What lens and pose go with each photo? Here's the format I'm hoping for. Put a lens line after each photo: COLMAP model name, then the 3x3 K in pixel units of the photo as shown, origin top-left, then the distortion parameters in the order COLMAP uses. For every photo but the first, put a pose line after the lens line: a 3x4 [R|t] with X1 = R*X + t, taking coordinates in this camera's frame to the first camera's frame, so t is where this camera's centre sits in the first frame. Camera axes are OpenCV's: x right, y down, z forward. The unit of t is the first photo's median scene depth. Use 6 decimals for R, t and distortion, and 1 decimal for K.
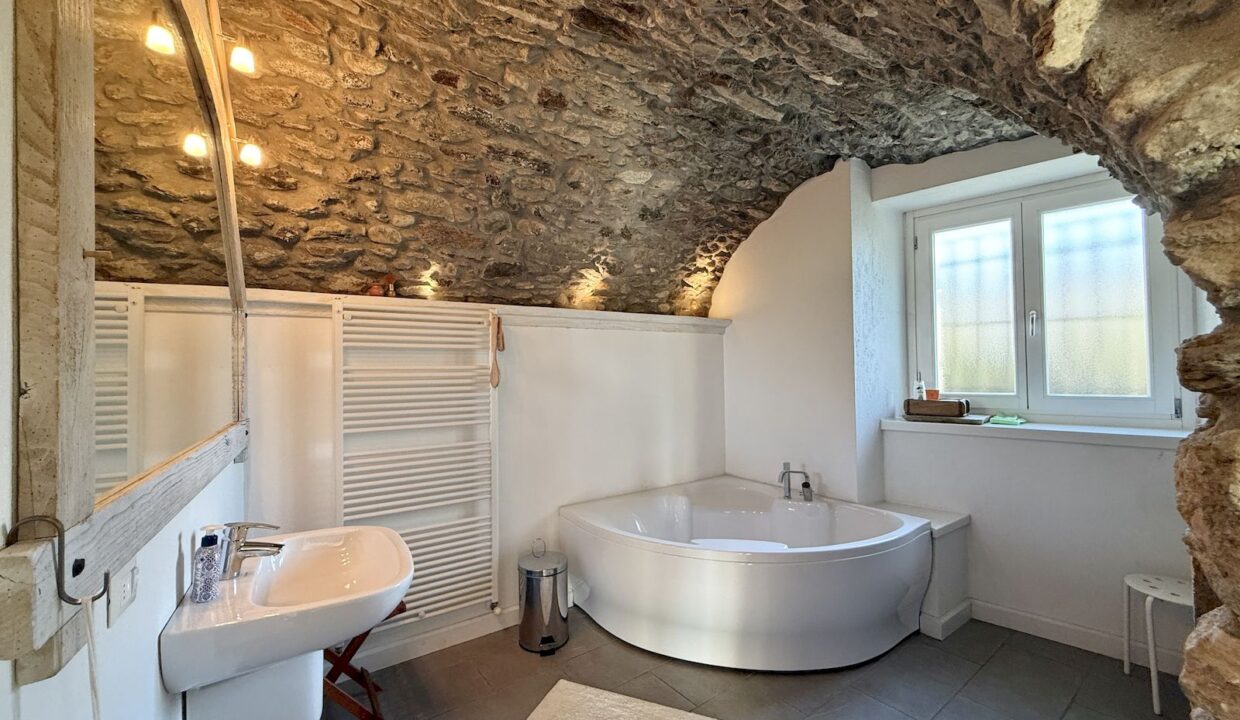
lens RADIAL K [[495.0, 0, 617.7], [0, 495.0, 362.7], [0, 0, 1]] dist [0.000213, 0.000205]
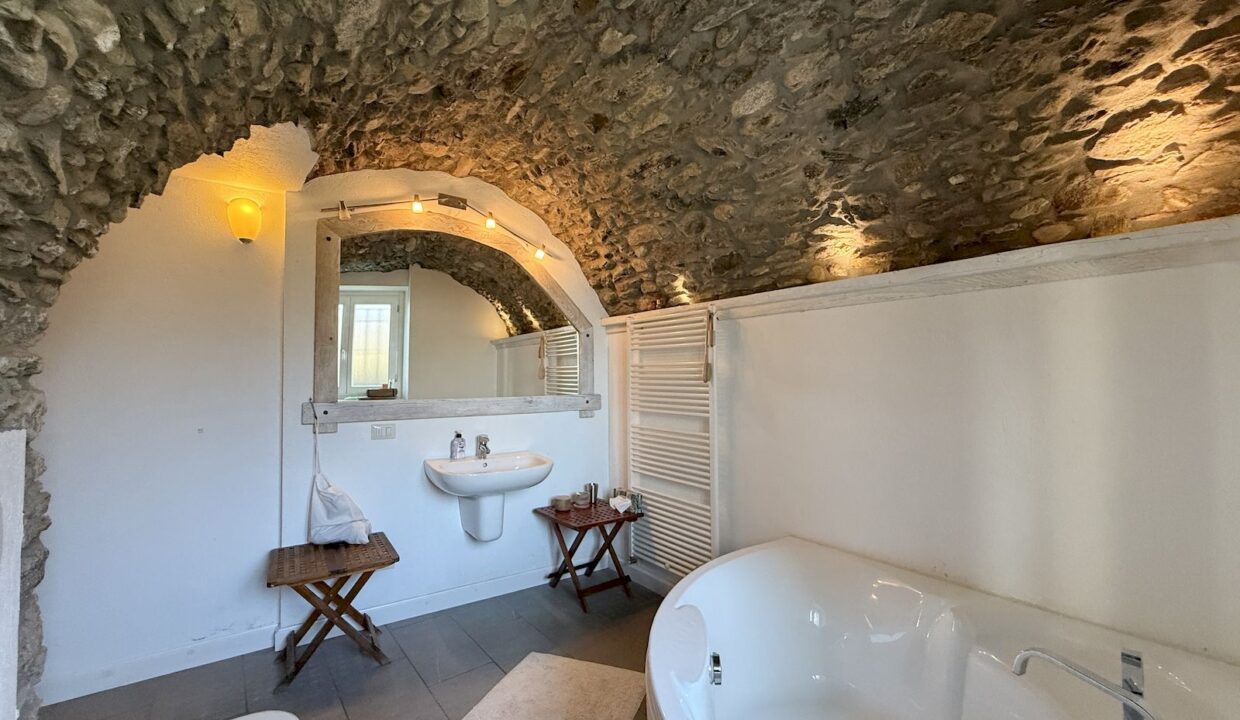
lens RADIAL K [[495.0, 0, 617.7], [0, 495.0, 362.7], [0, 0, 1]] dist [0.000213, 0.000205]
pose [[0.029797, -0.011327, -0.999492, 0.772209], [0.011278, 0.999876, -0.010995, 0.018313], [0.999492, -0.010944, 0.029921, 0.793075]]
